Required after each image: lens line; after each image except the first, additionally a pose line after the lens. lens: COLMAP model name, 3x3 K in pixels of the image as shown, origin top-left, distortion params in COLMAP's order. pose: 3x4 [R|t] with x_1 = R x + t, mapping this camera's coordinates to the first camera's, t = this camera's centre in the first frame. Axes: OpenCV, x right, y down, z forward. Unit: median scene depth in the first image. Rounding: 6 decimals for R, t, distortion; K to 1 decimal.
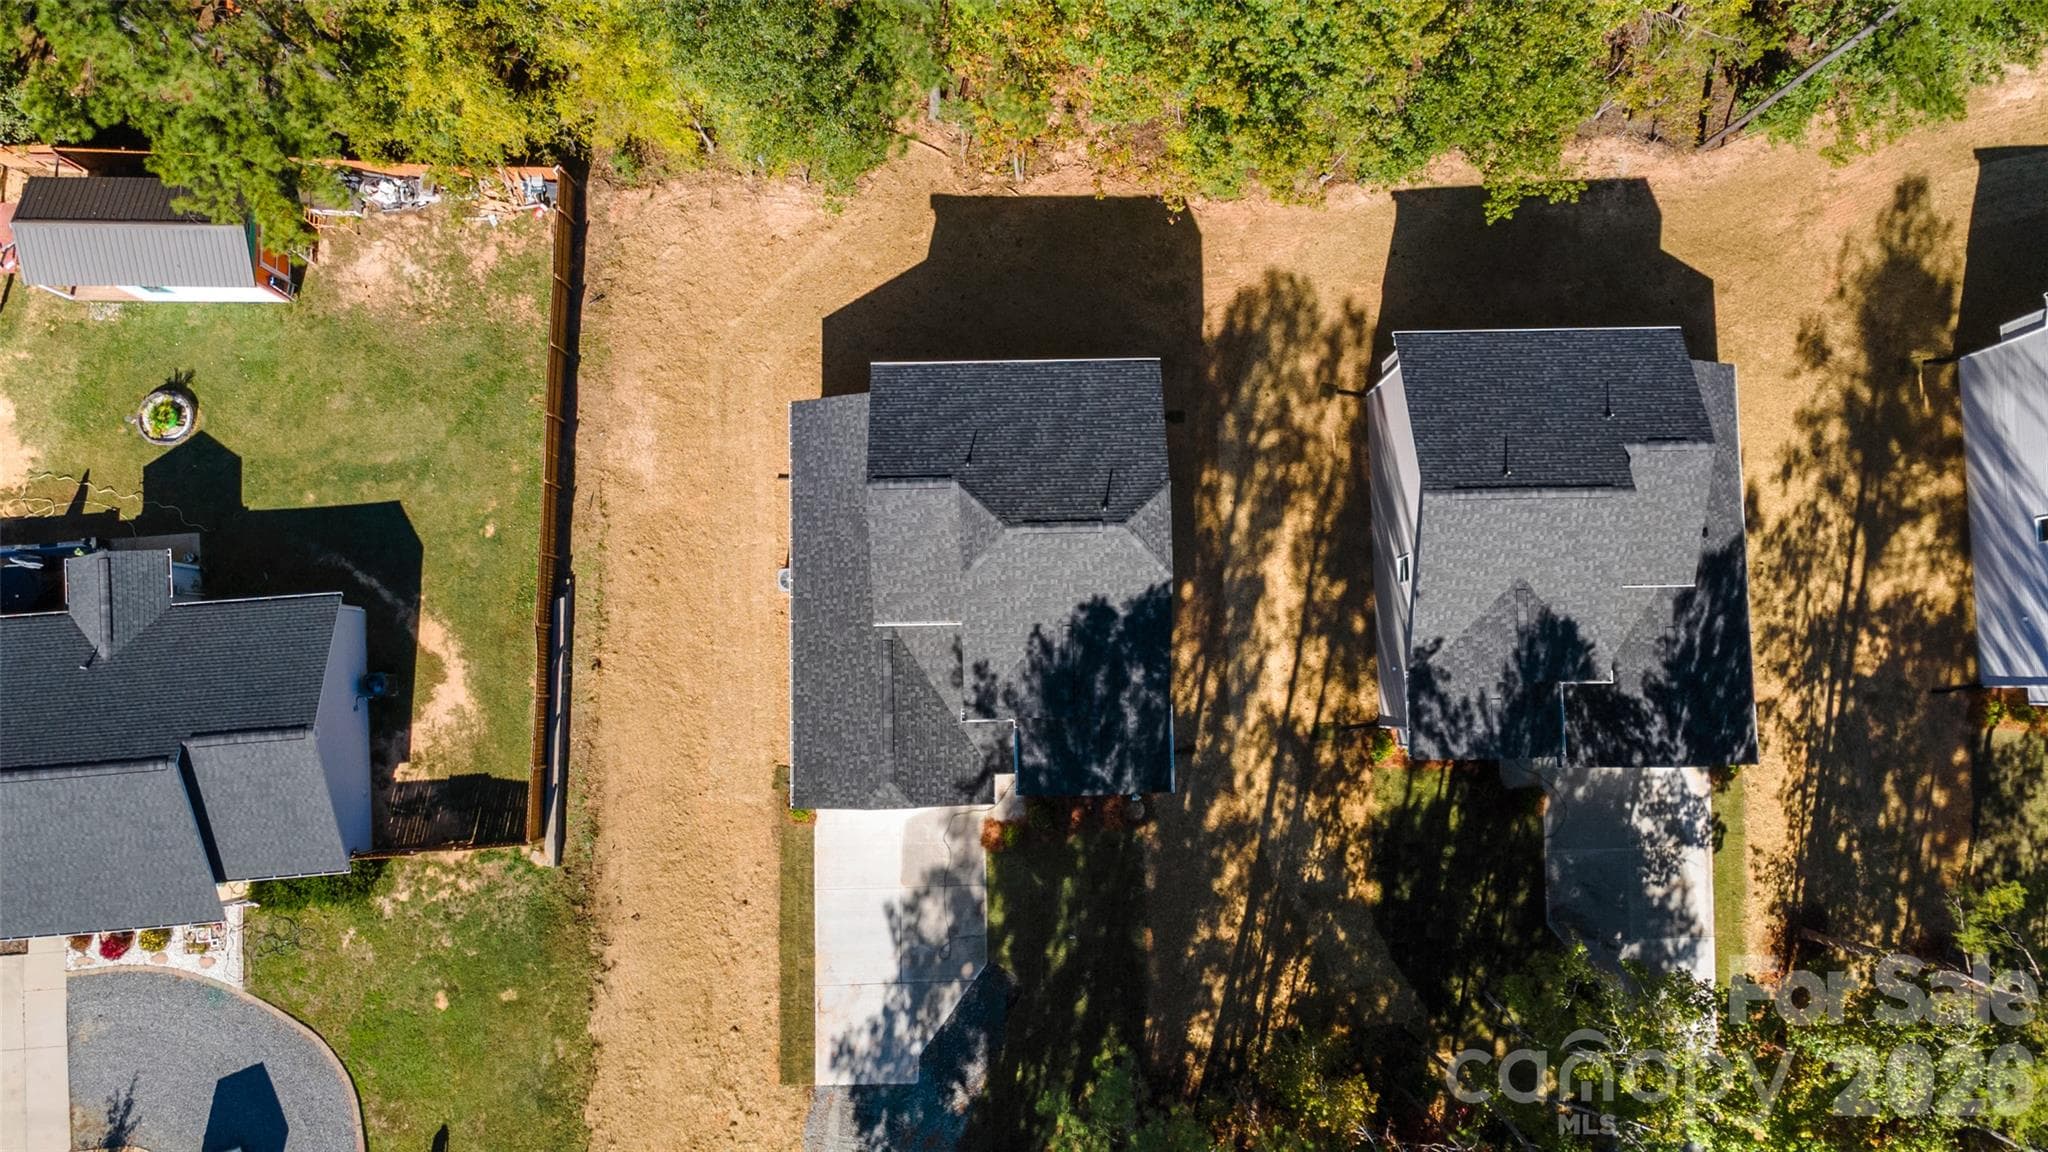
lens RADIAL K [[1430.1, 0, 1019.2], [0, 1430.1, 612.0], [0, 0, 1]] dist [0.037615, 0.037429]
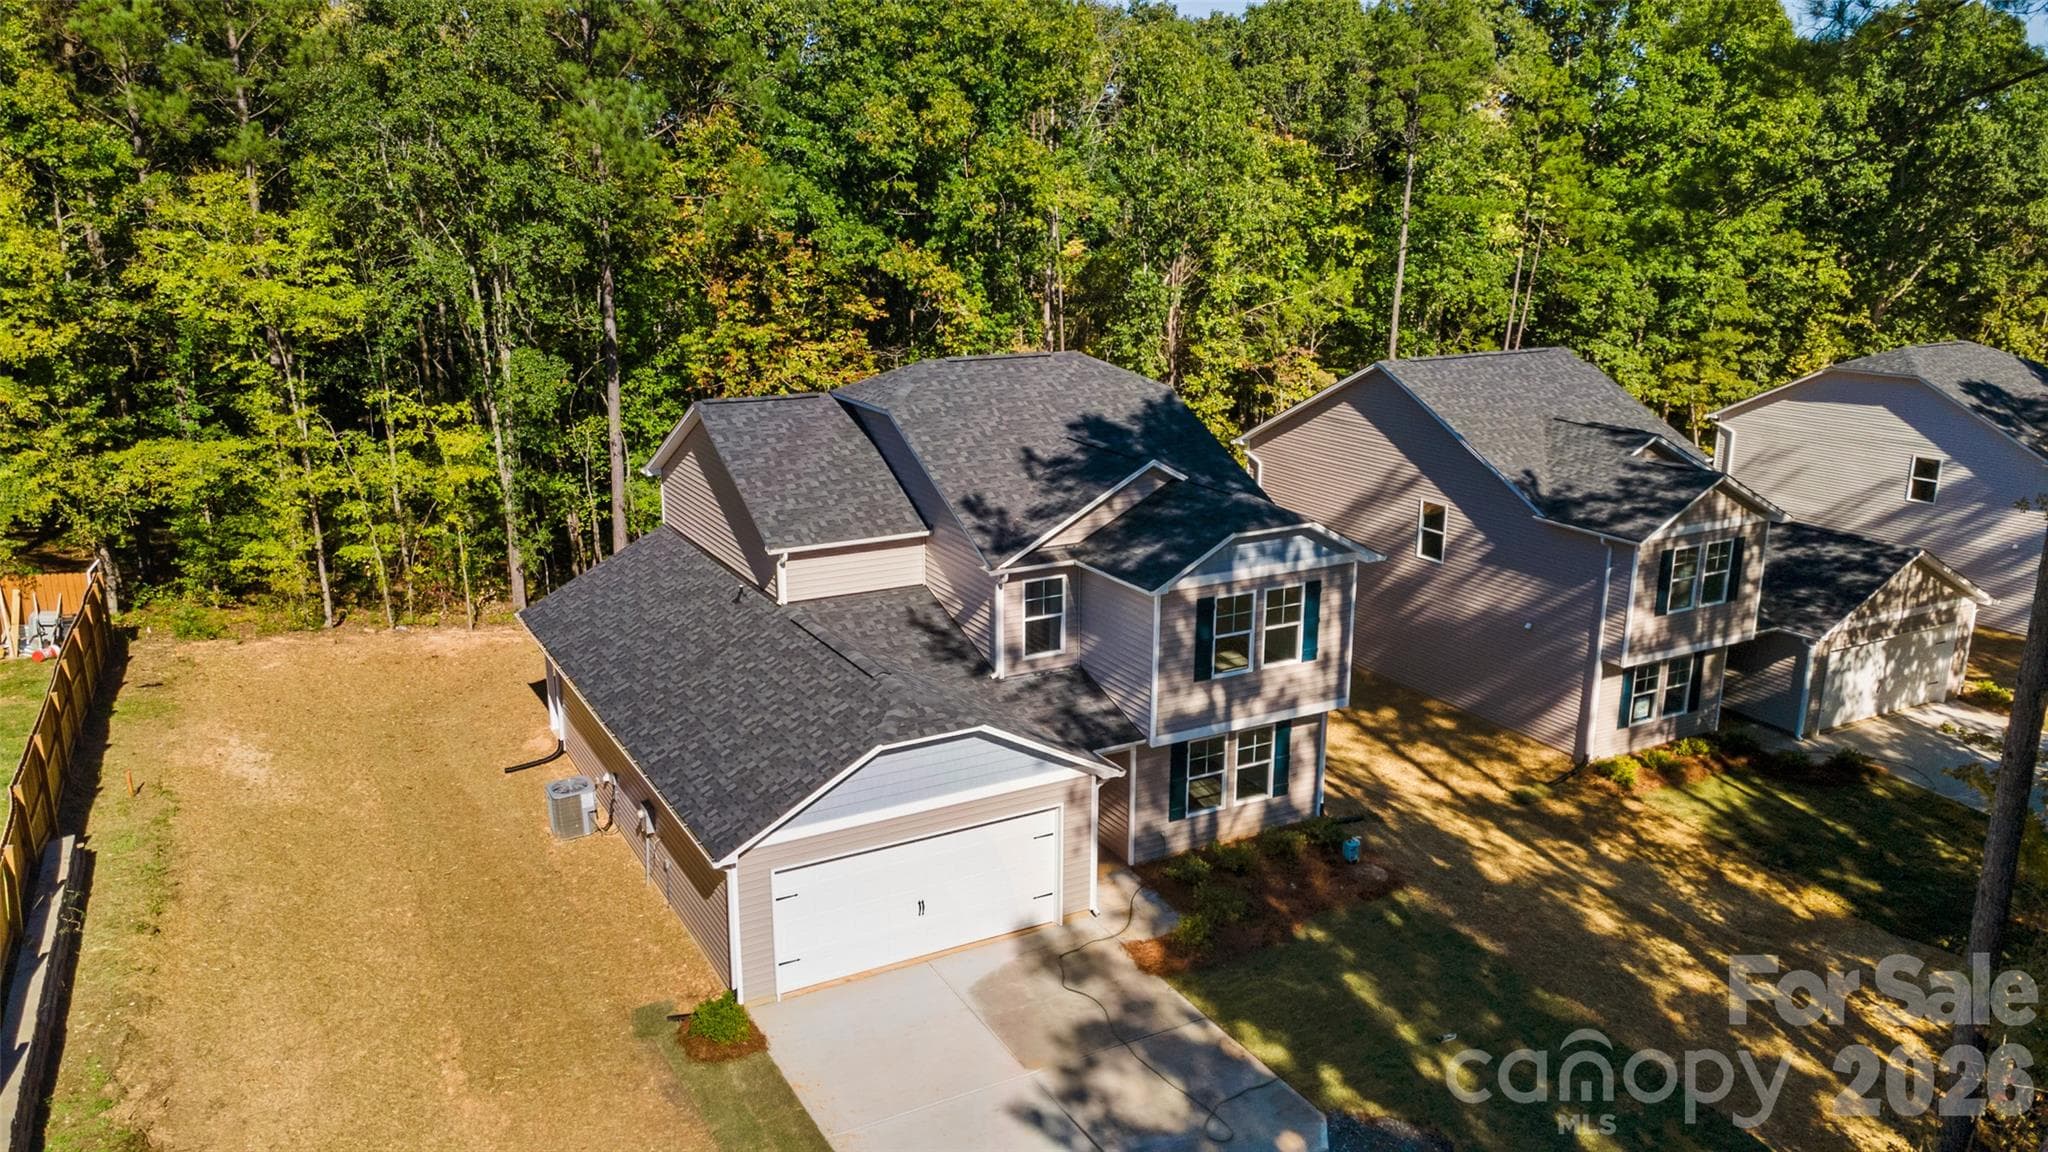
lens RADIAL K [[1451.6, 0, 1019.4], [0, 1451.6, 596.5], [0, 0, 1]] dist [0.043206, 0.005269]
pose [[0.888611, -0.135191, 0.438286, -0.238882], [0.457540, 0.328074, -0.826453, 0.471382], [-0.032061, 0.934928, 0.353385, 0.717161]]
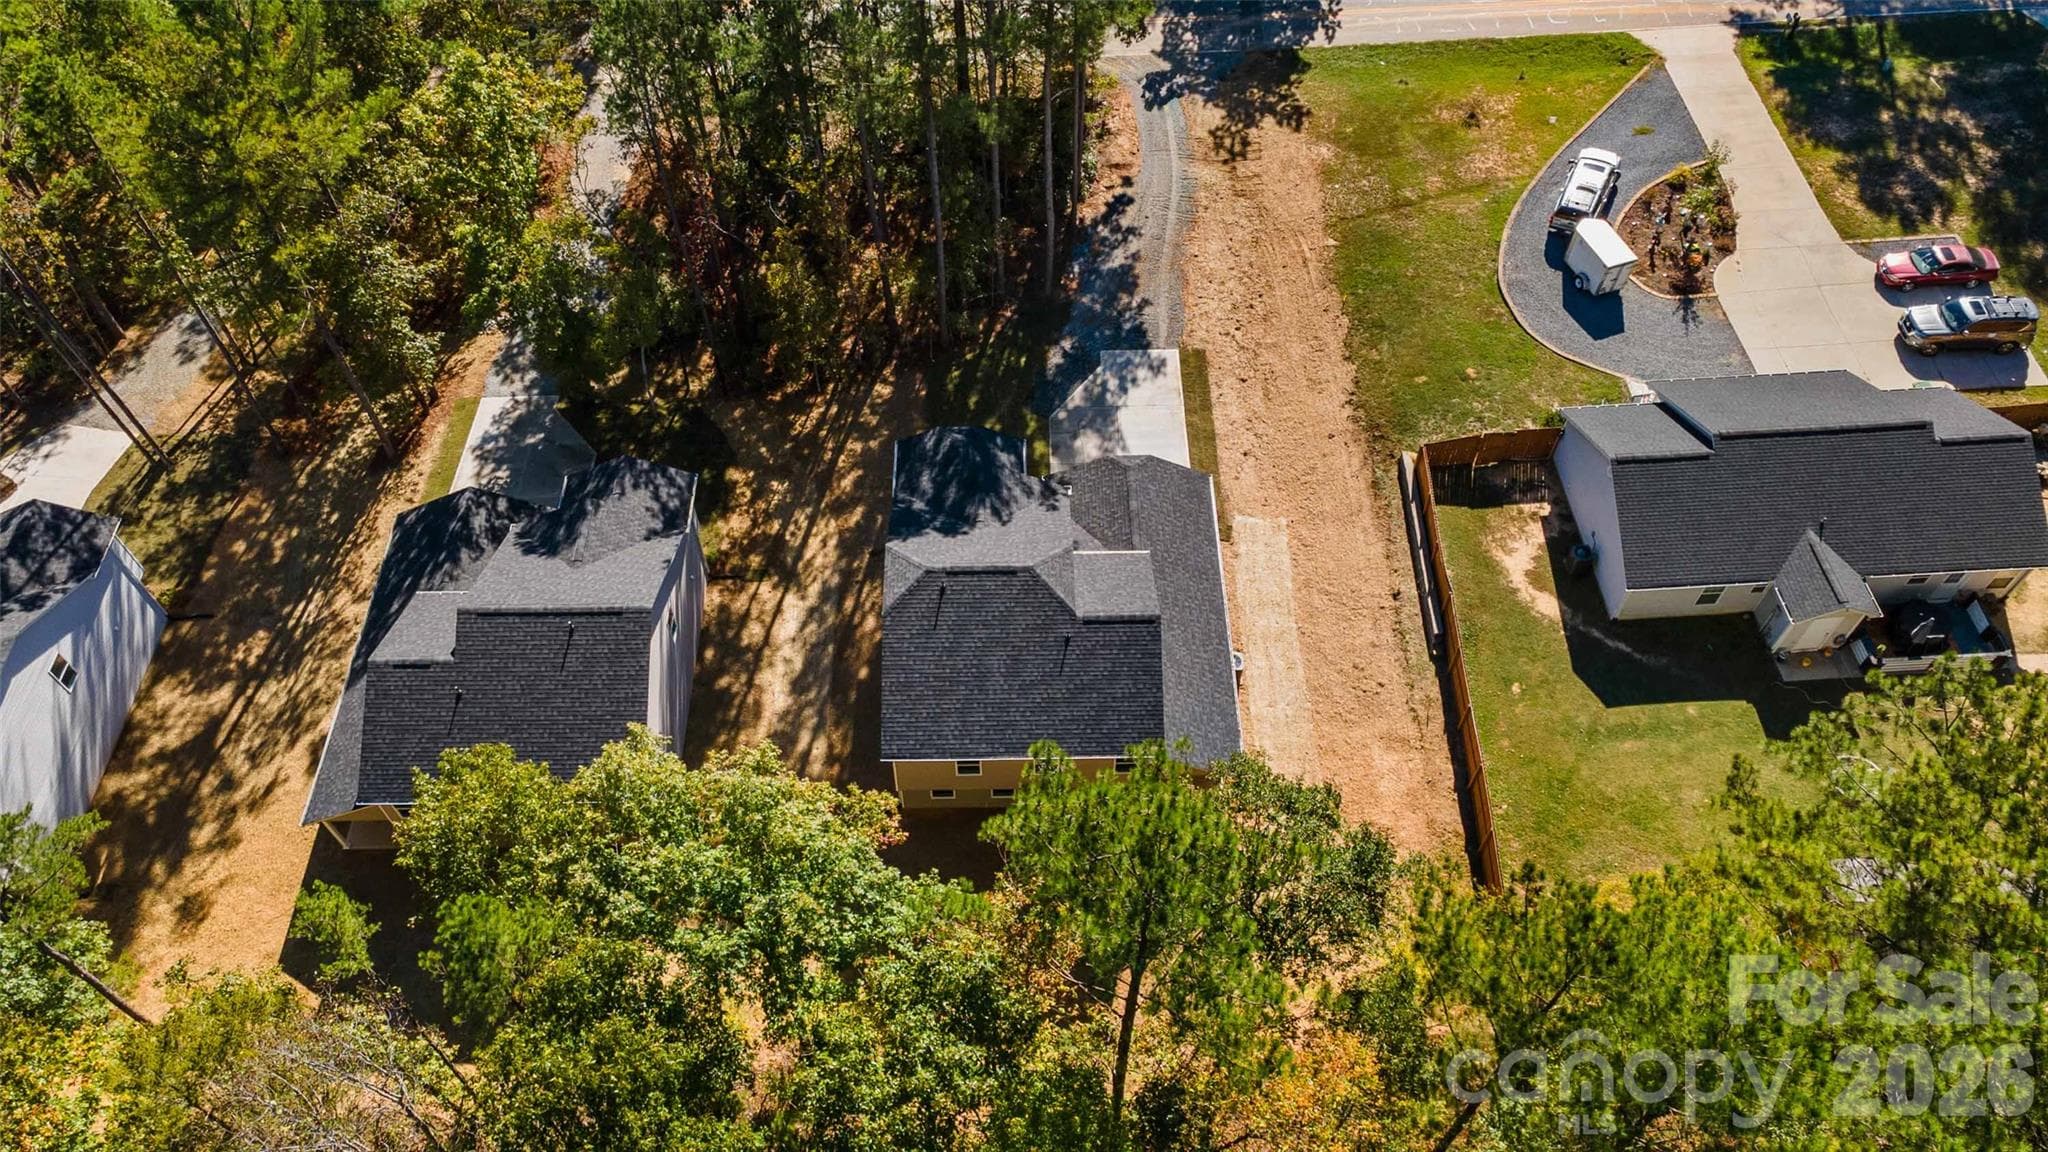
lens RADIAL K [[1451.6, 0, 1019.4], [0, 1451.6, 596.5], [0, 0, 1]] dist [0.043206, 0.005269]
pose [[-0.999925, -0.007664, 0.009572, -0.009877], [0.012039, -0.761919, 0.647560, -0.682965], [0.002330, 0.647627, 0.761954, 0.127440]]
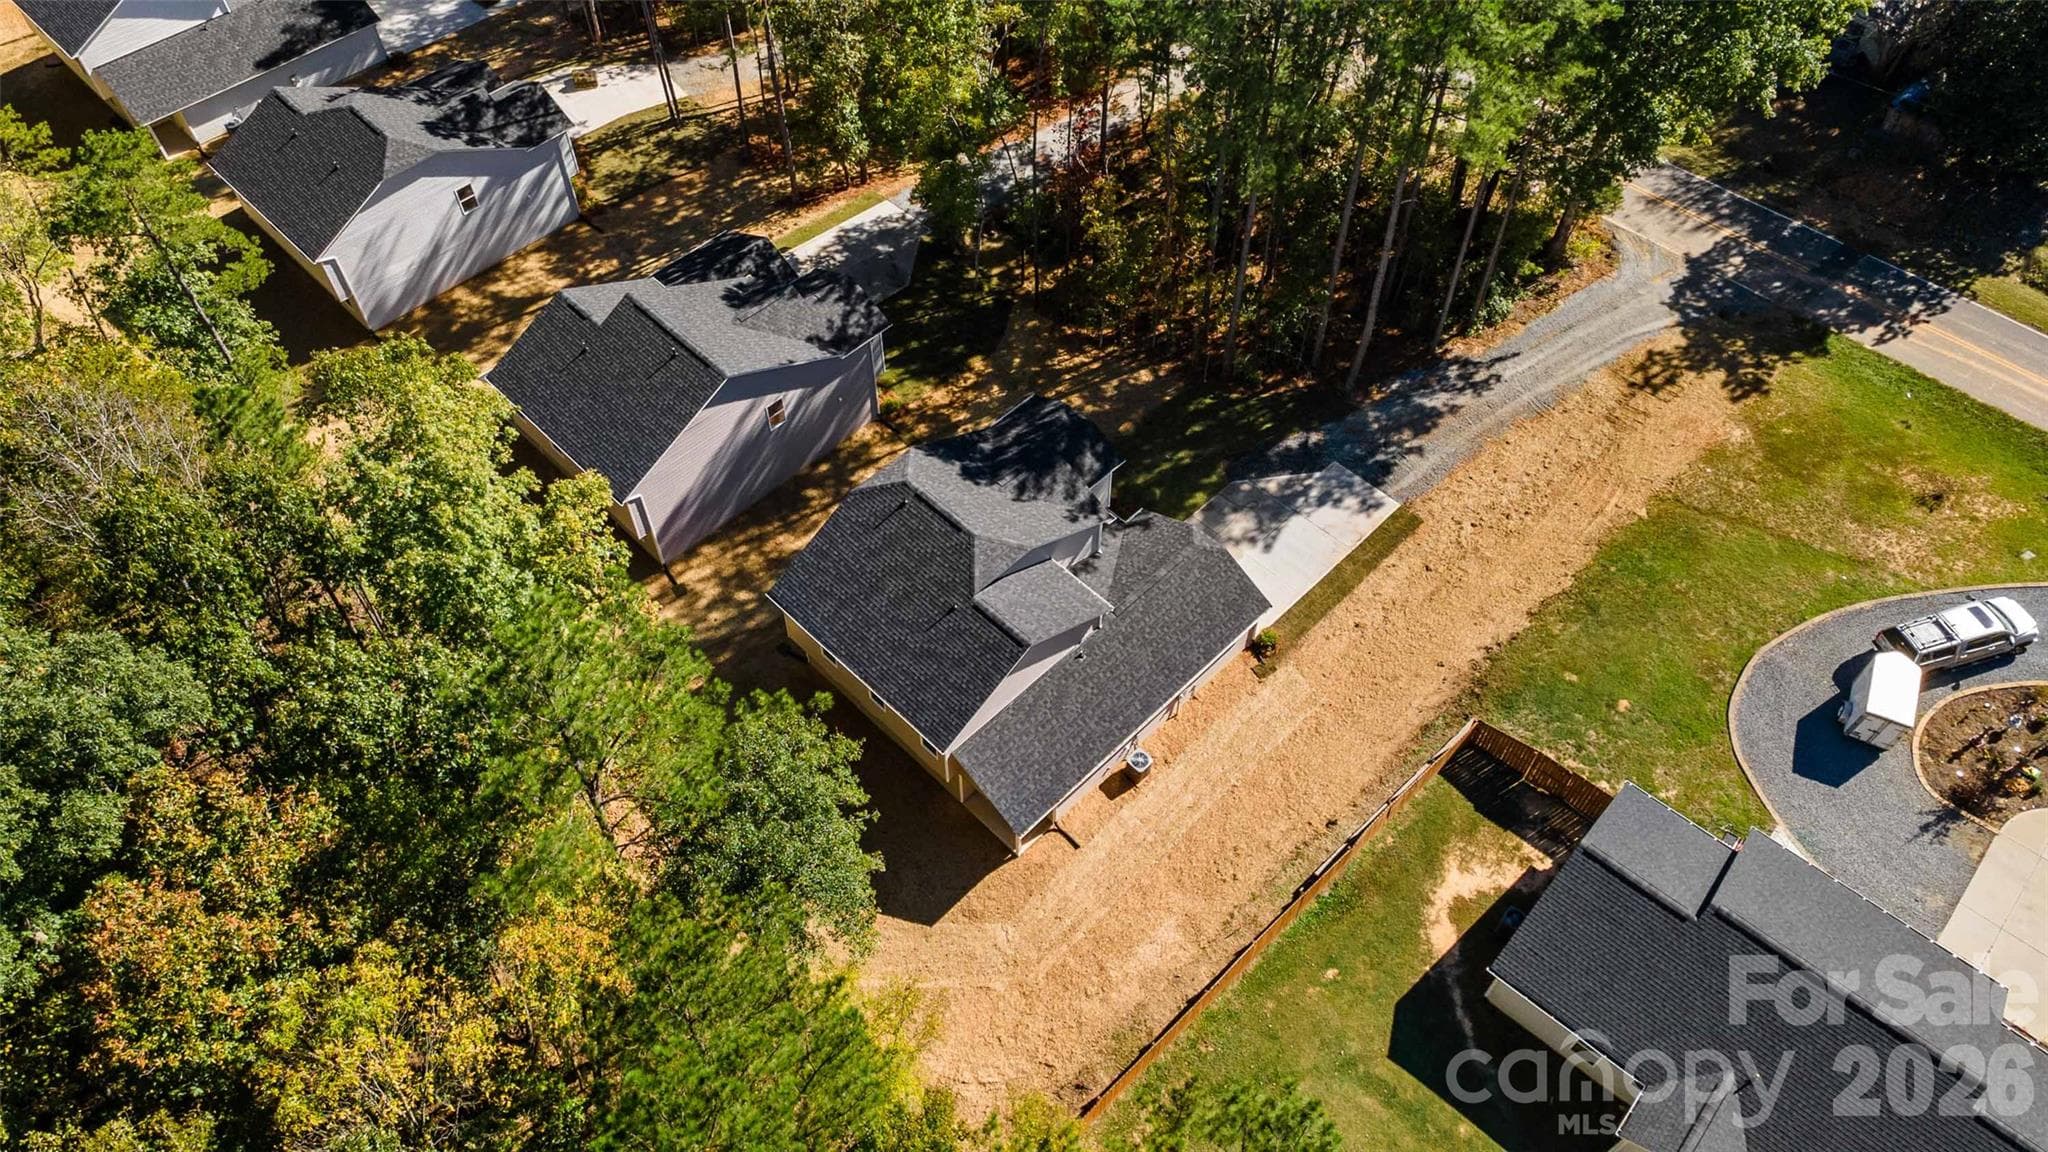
lens RADIAL K [[1467.6, 0, 1024.0], [0, 1467.6, 576.0], [0, 0, 1]] dist [0.026399, 0.068399]
pose [[-0.693851, -0.584488, 0.420648, -0.466681], [0.716765, -0.504240, 0.481653, -0.522898], [-0.069413, 0.635701, 0.768808, 0.087721]]
